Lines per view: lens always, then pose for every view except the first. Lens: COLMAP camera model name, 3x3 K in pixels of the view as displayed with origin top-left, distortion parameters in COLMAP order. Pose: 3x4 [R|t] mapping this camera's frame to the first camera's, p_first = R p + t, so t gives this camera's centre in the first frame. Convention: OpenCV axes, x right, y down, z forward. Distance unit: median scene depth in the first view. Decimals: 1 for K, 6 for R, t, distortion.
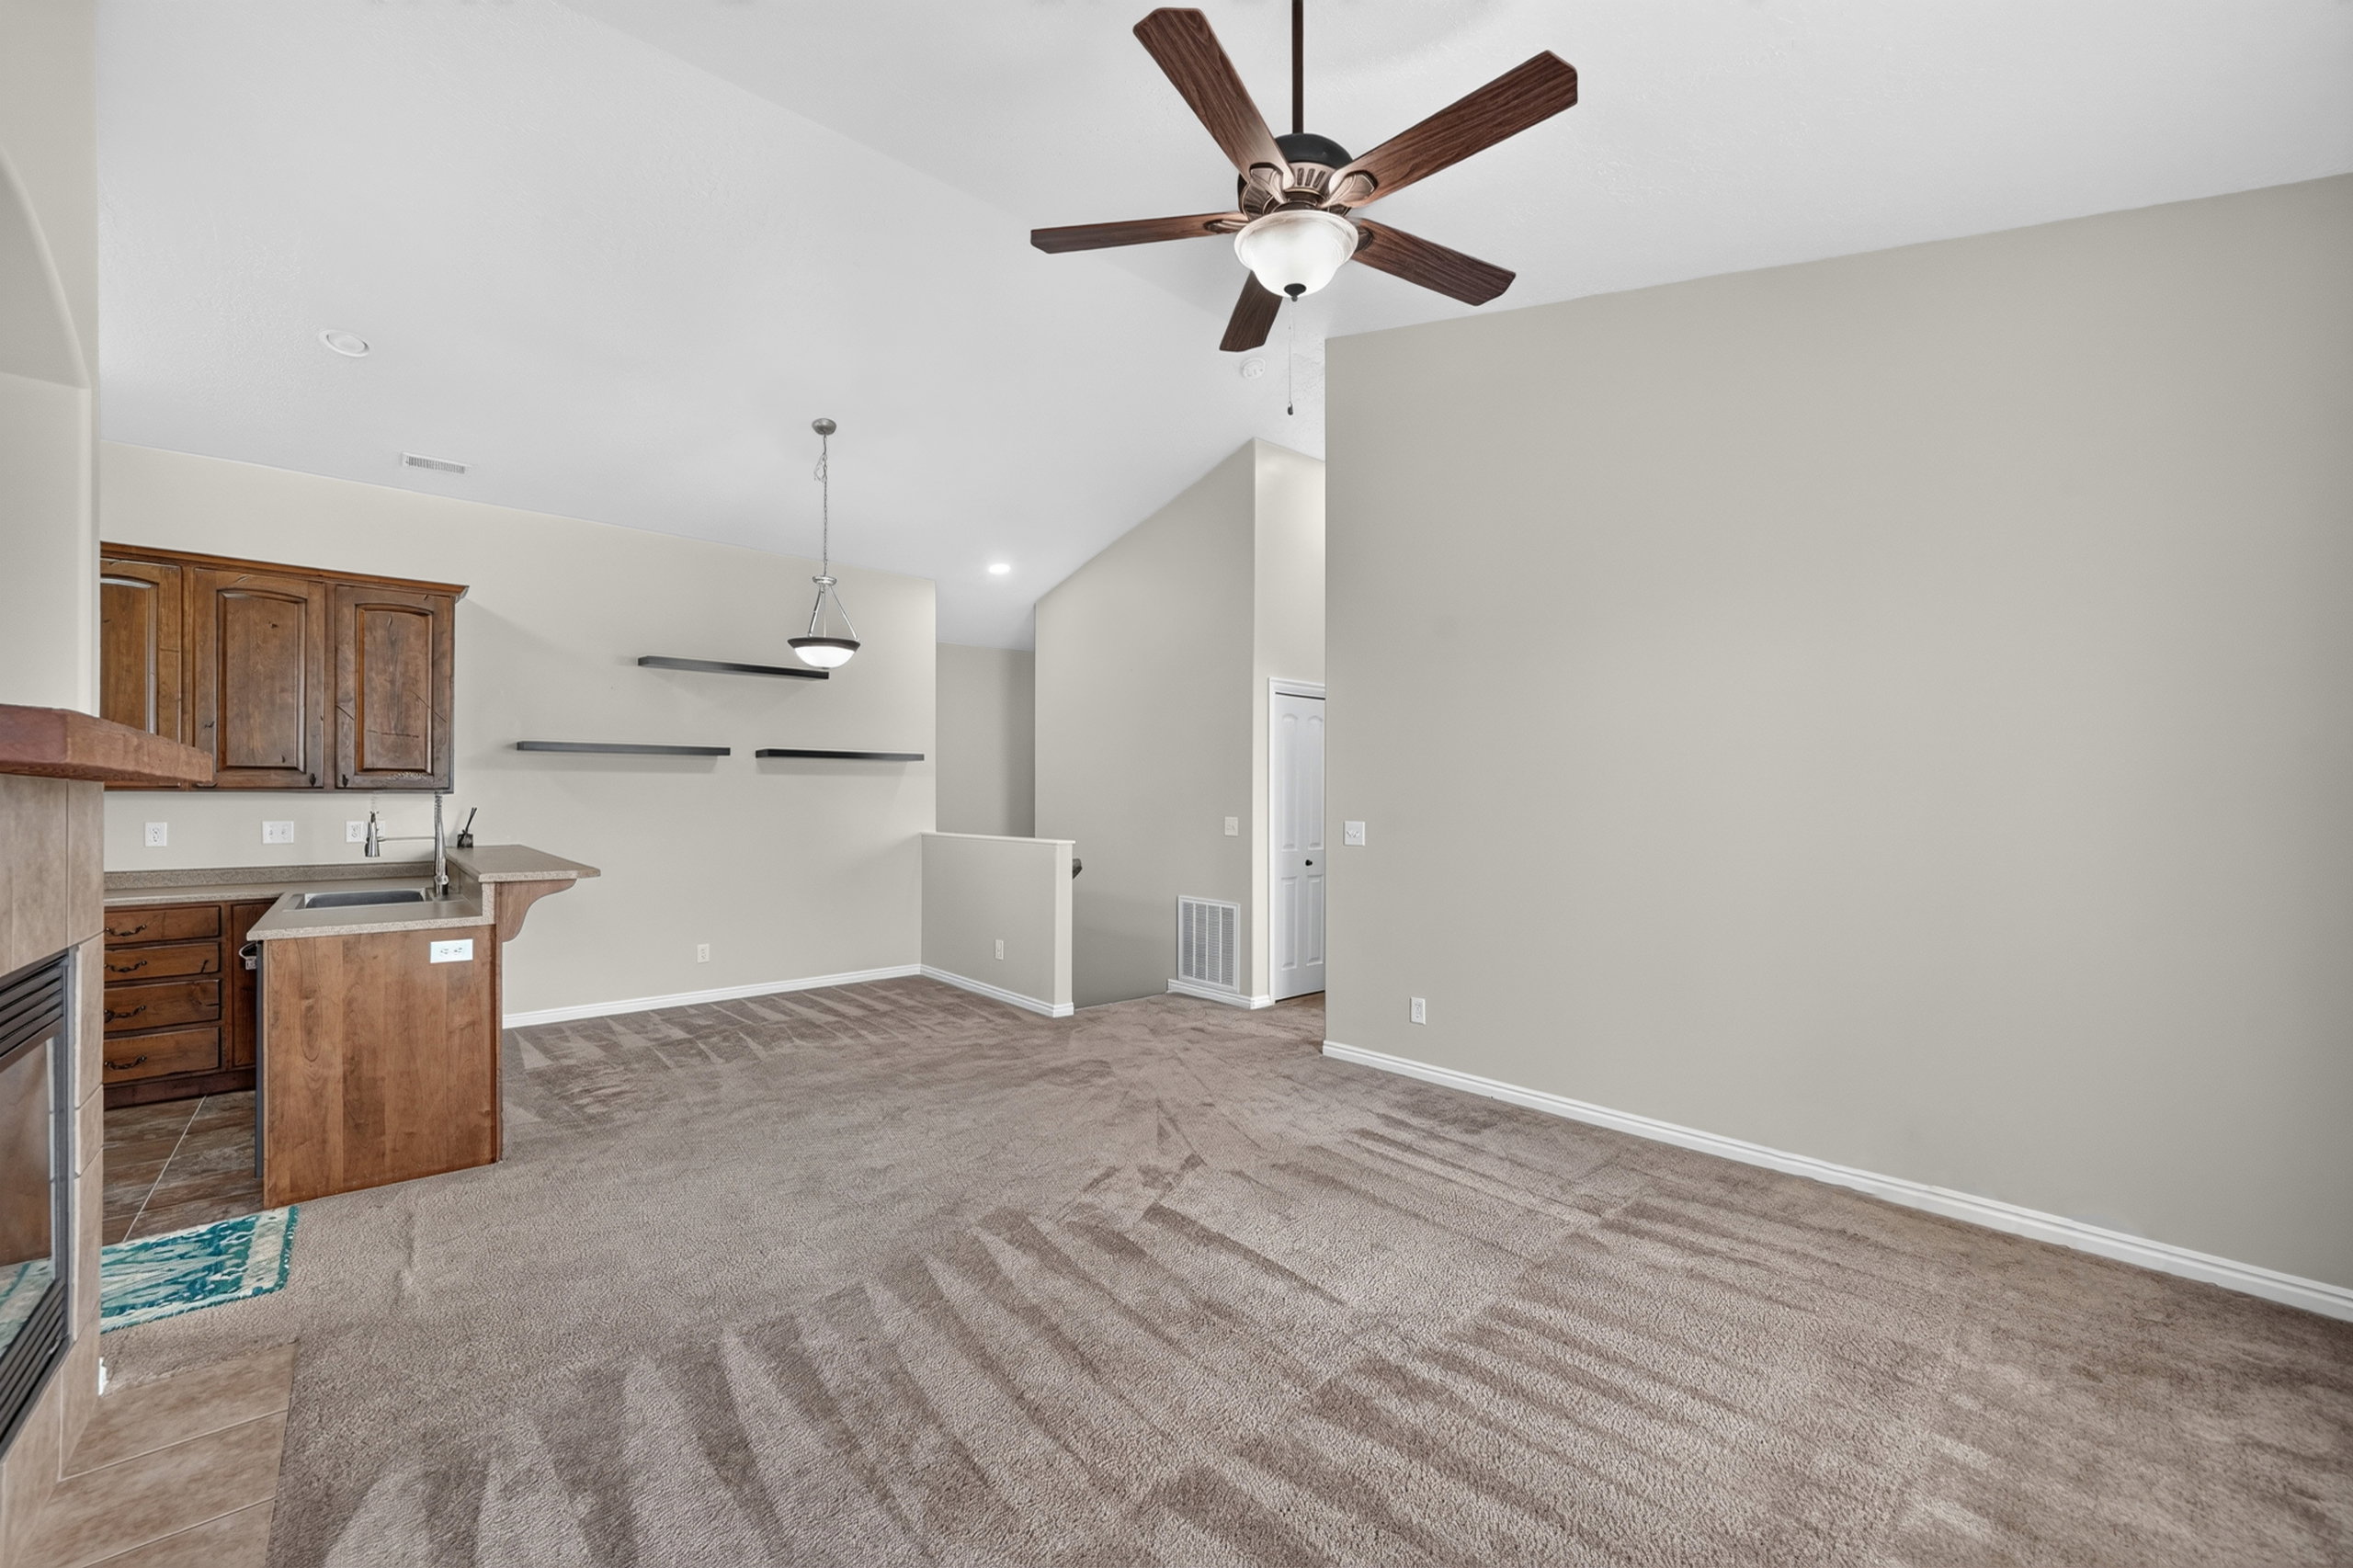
lens RADIAL K [[929.4, 0, 1170.5], [0, 929.4, 791.9], [0, 0, 1]] dist [-0.008973, 0.003567]
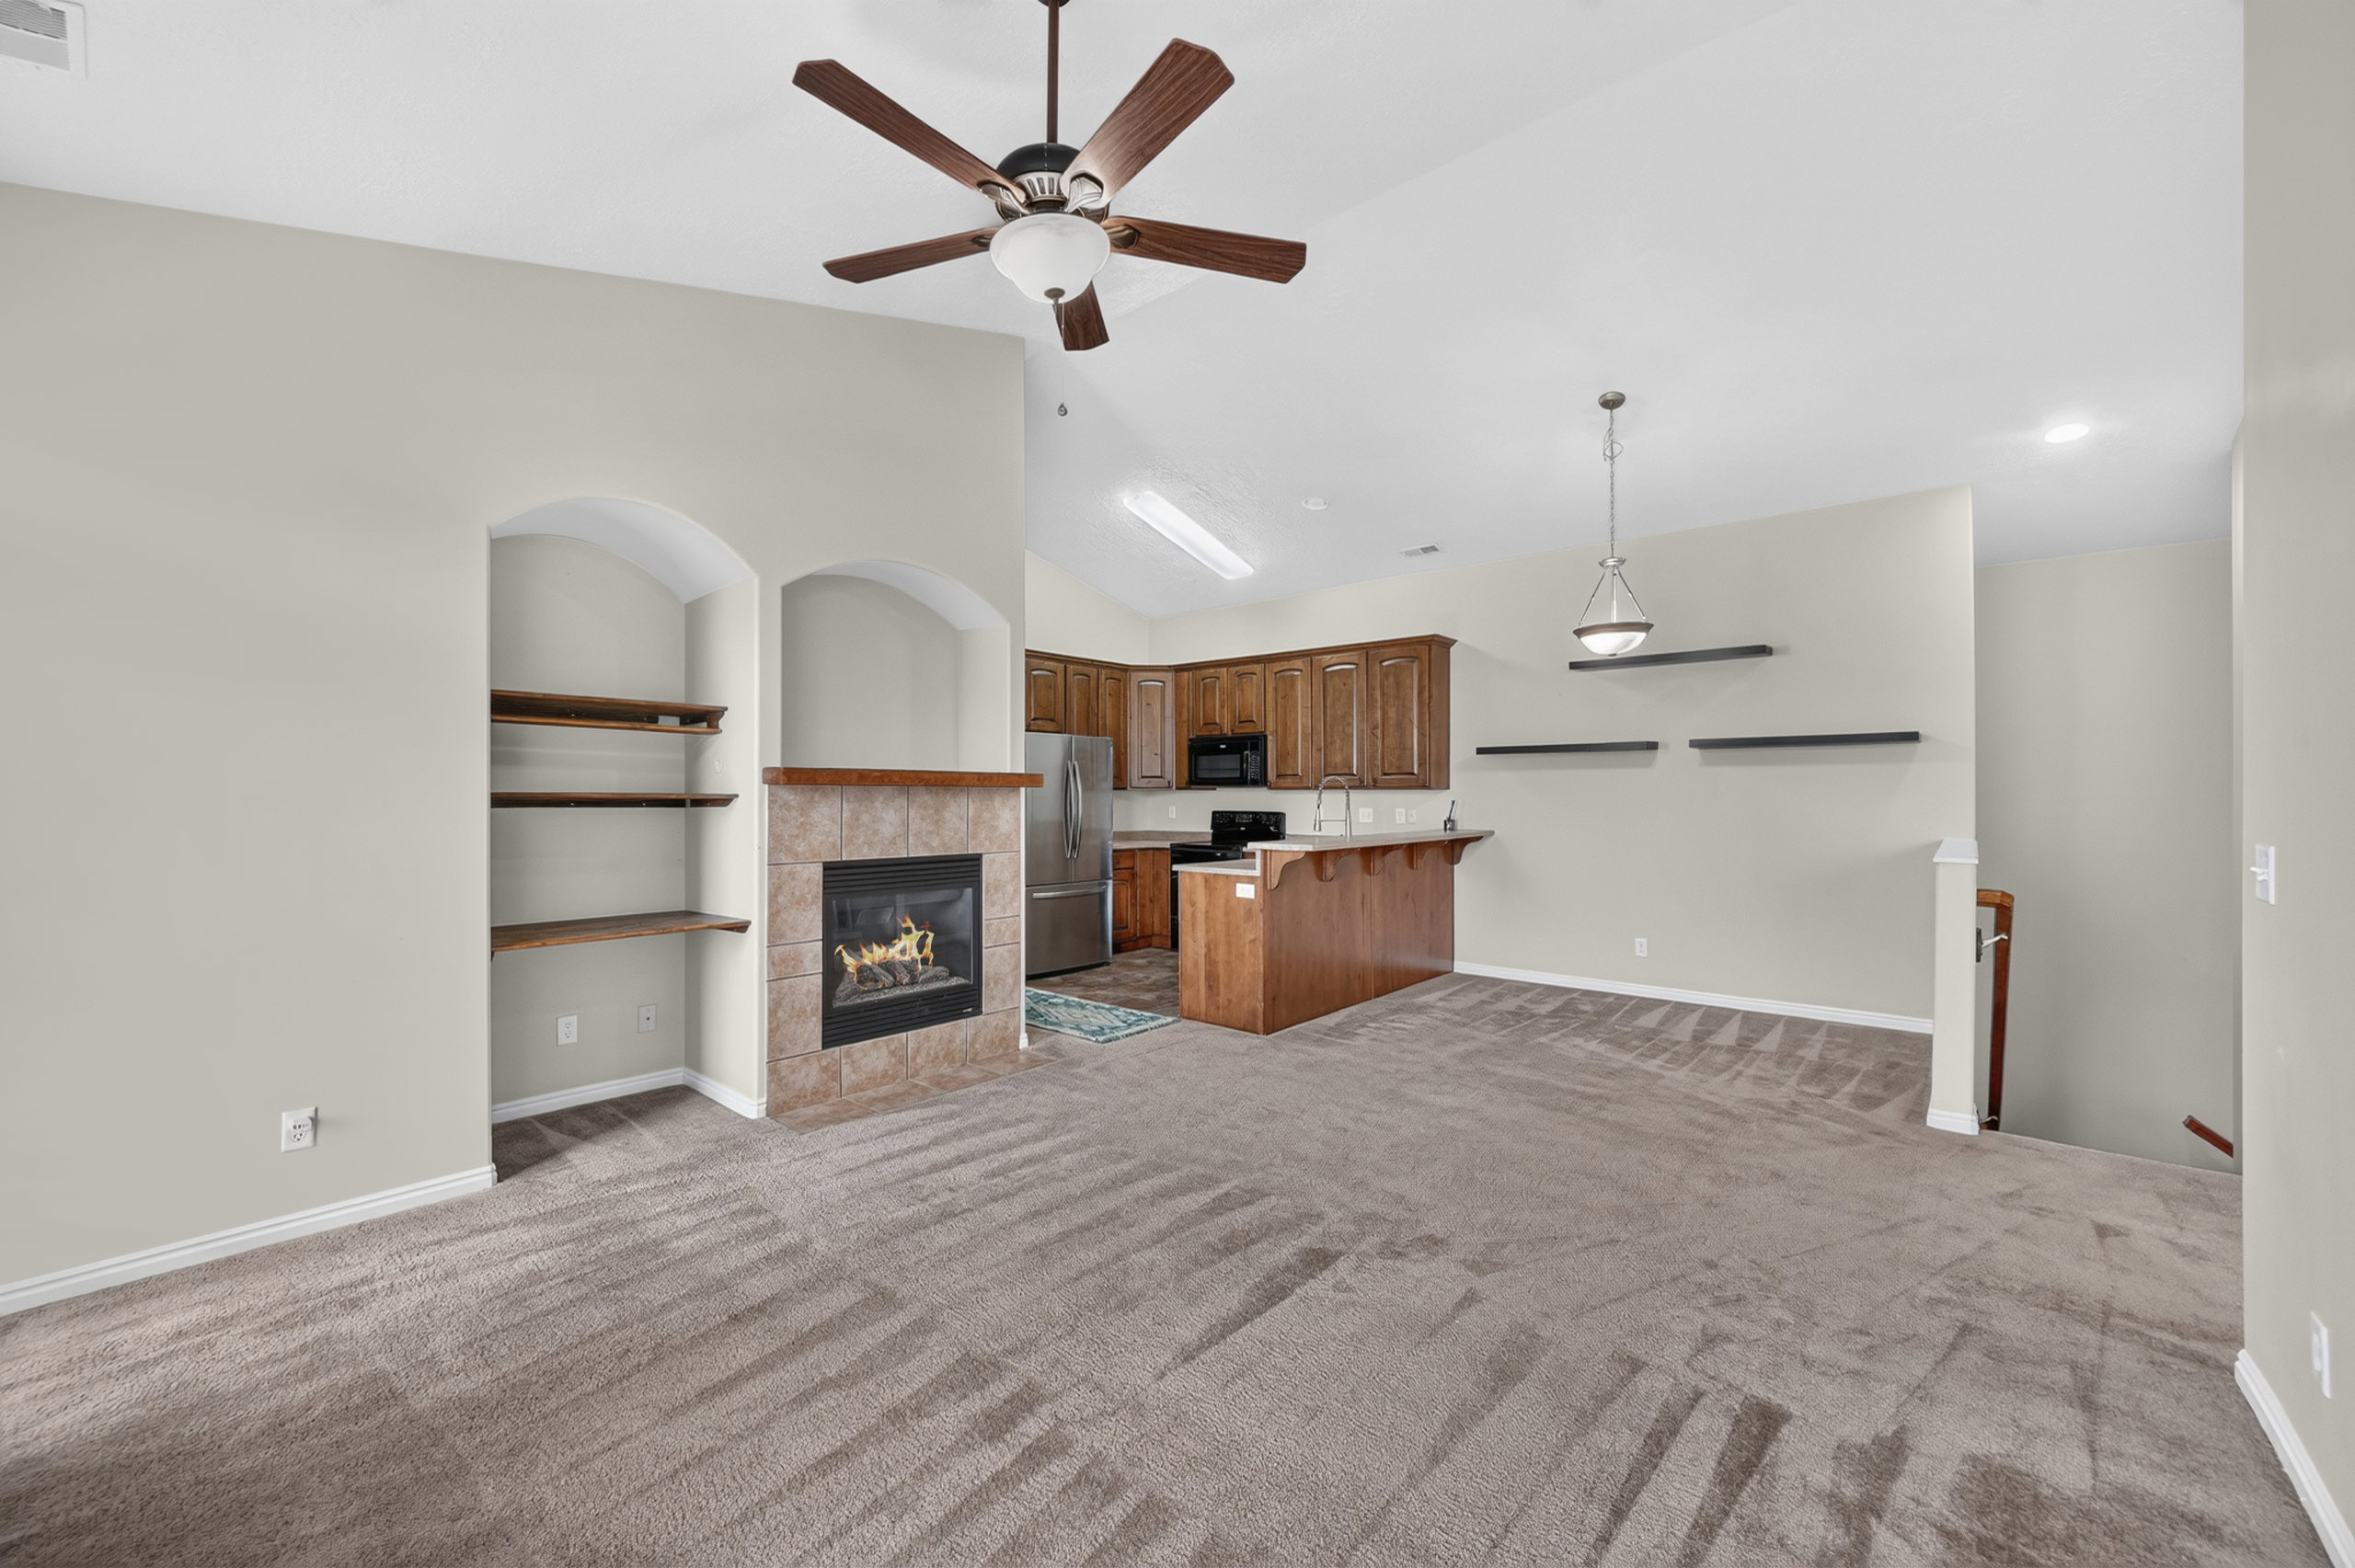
lens RADIAL K [[930.1, 0, 1176.5], [0, 930.1, 784.6], [0, 0, 1]] dist [-0.008973, 0.003567]
pose [[0.150503, -0.009691, -0.988562, 0.562975], [0.007493, 0.999934, -0.008661, 0.003530], [0.988581, -0.006104, 0.150566, 0.478158]]
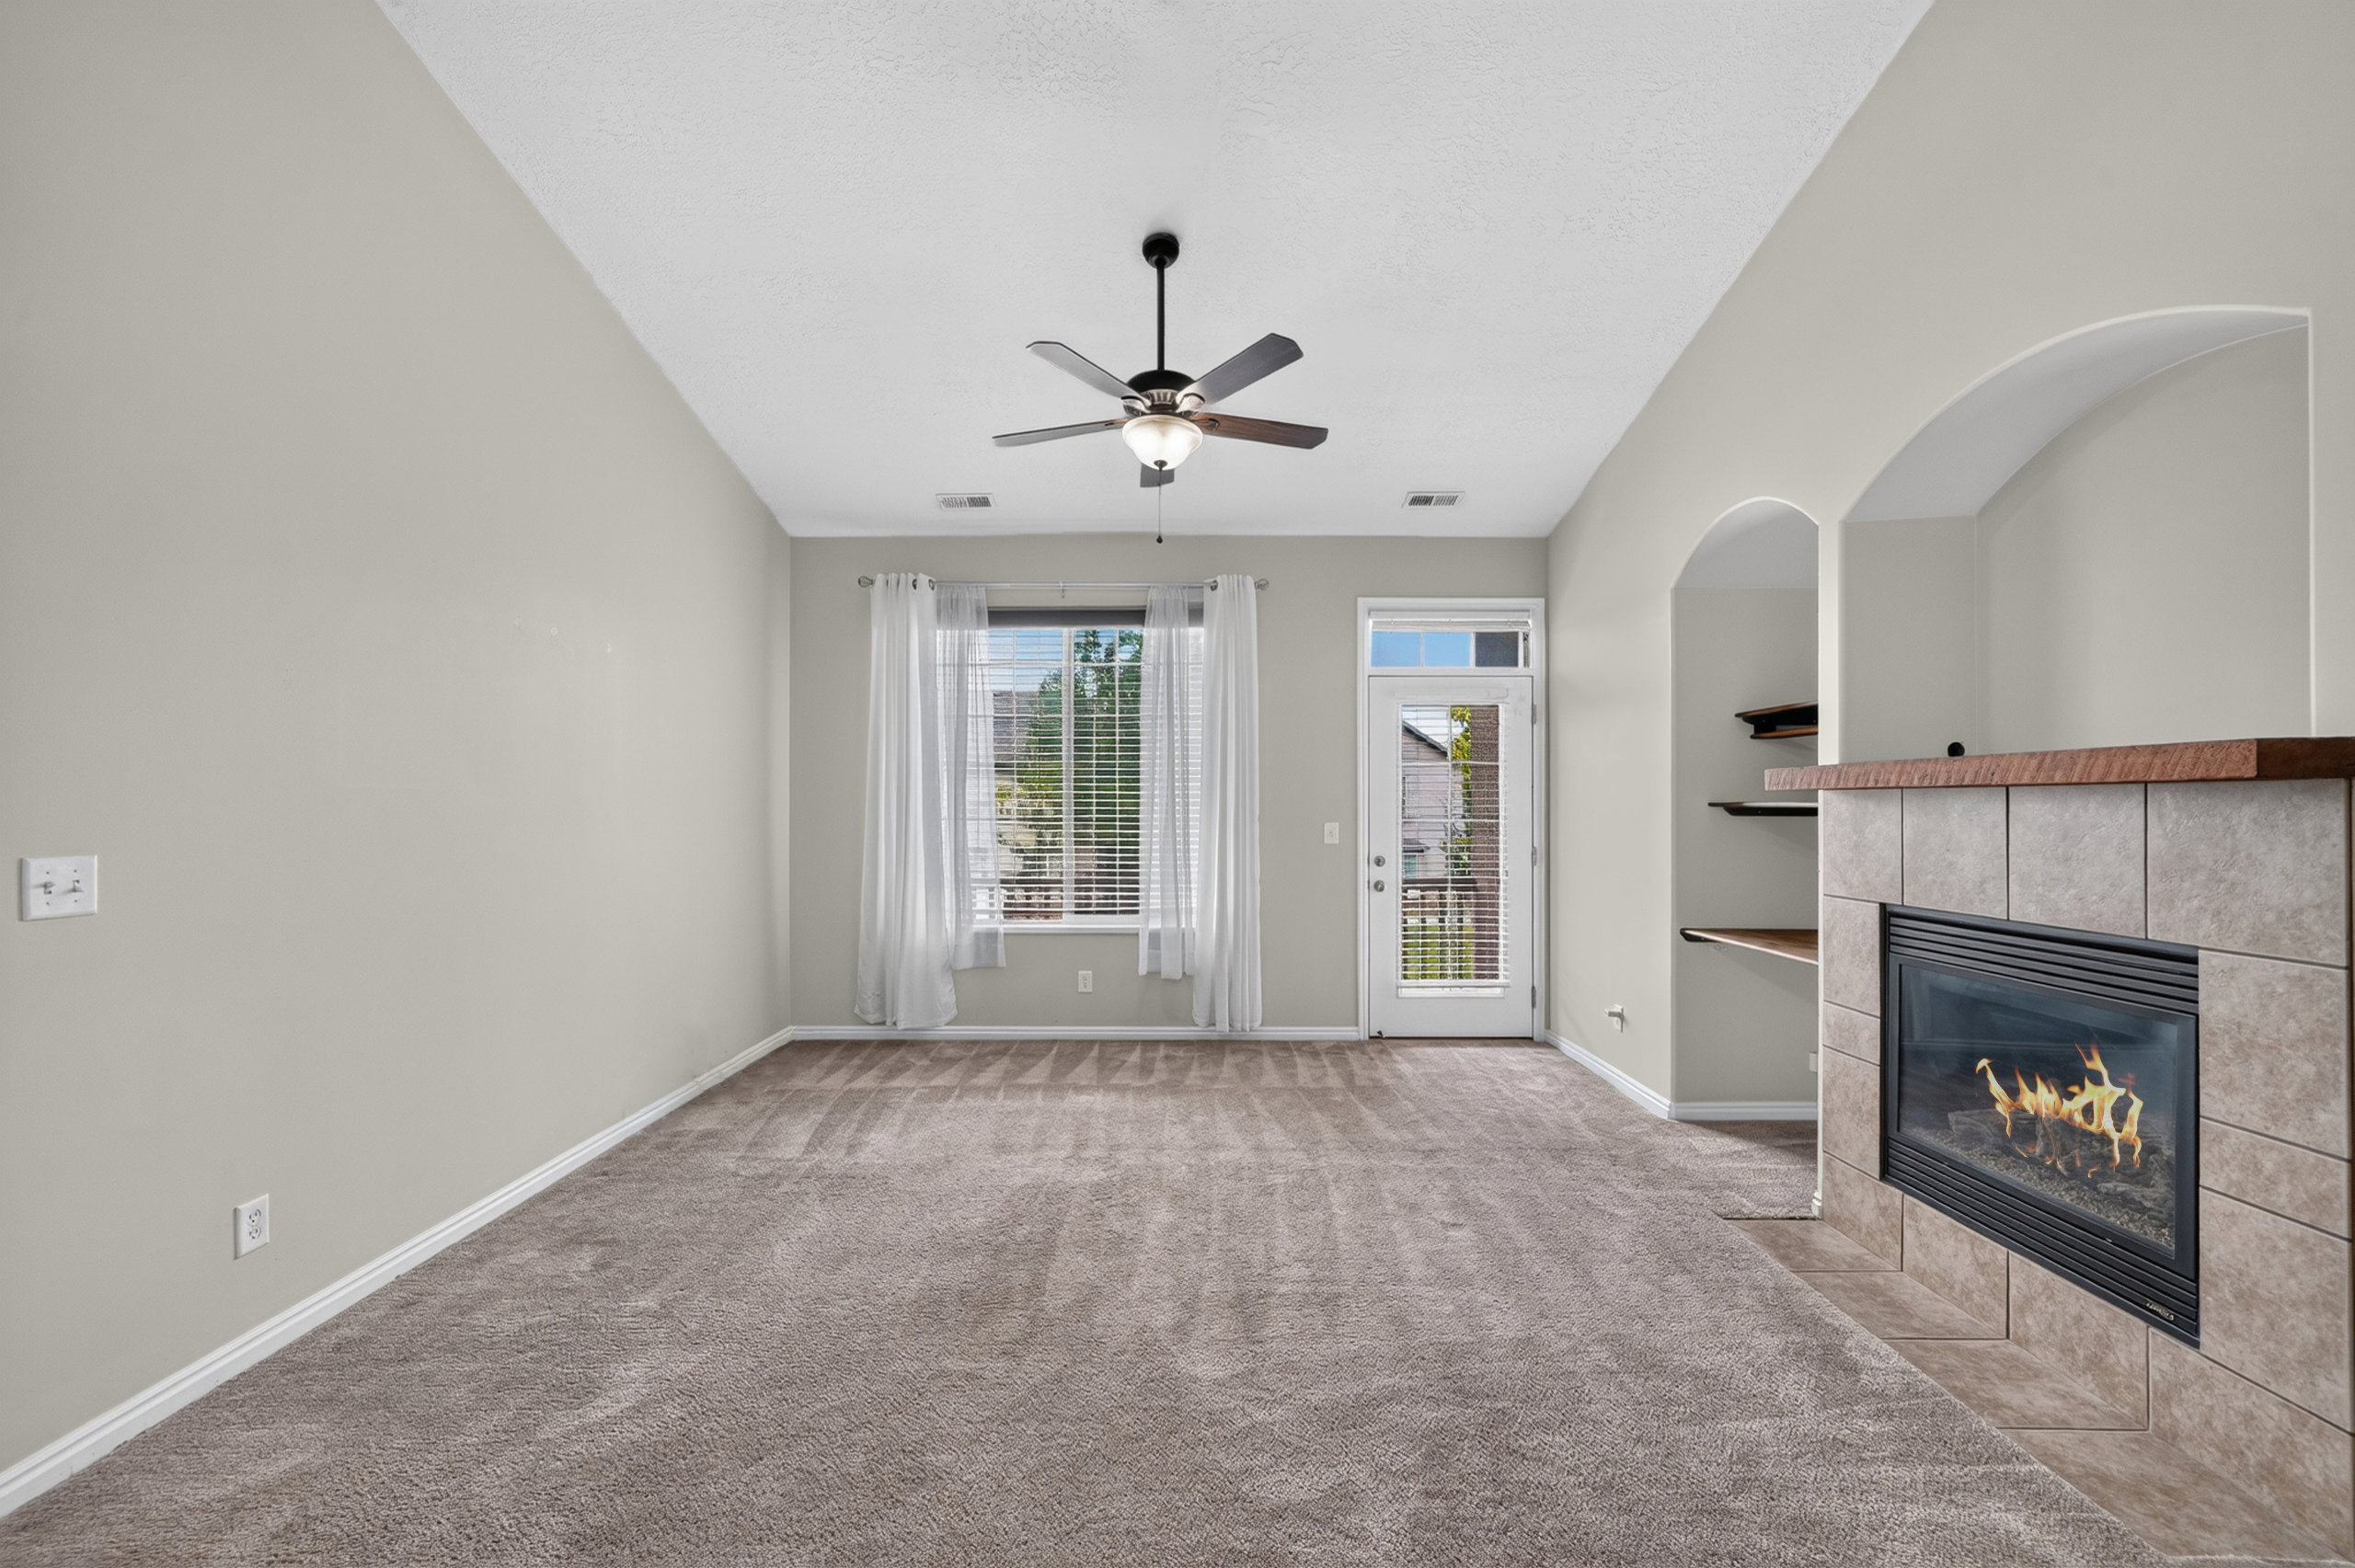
lens RADIAL K [[930.1, 0, 1175.0], [0, 930.1, 803.5], [0, 0, 1]] dist [-0.008973, 0.003567]
pose [[-0.754648, 0.004171, 0.656116, -0.425541], [-0.004956, 0.999915, -0.012057, 0.012799], [-0.656111, -0.012350, -0.754563, 1.034514]]
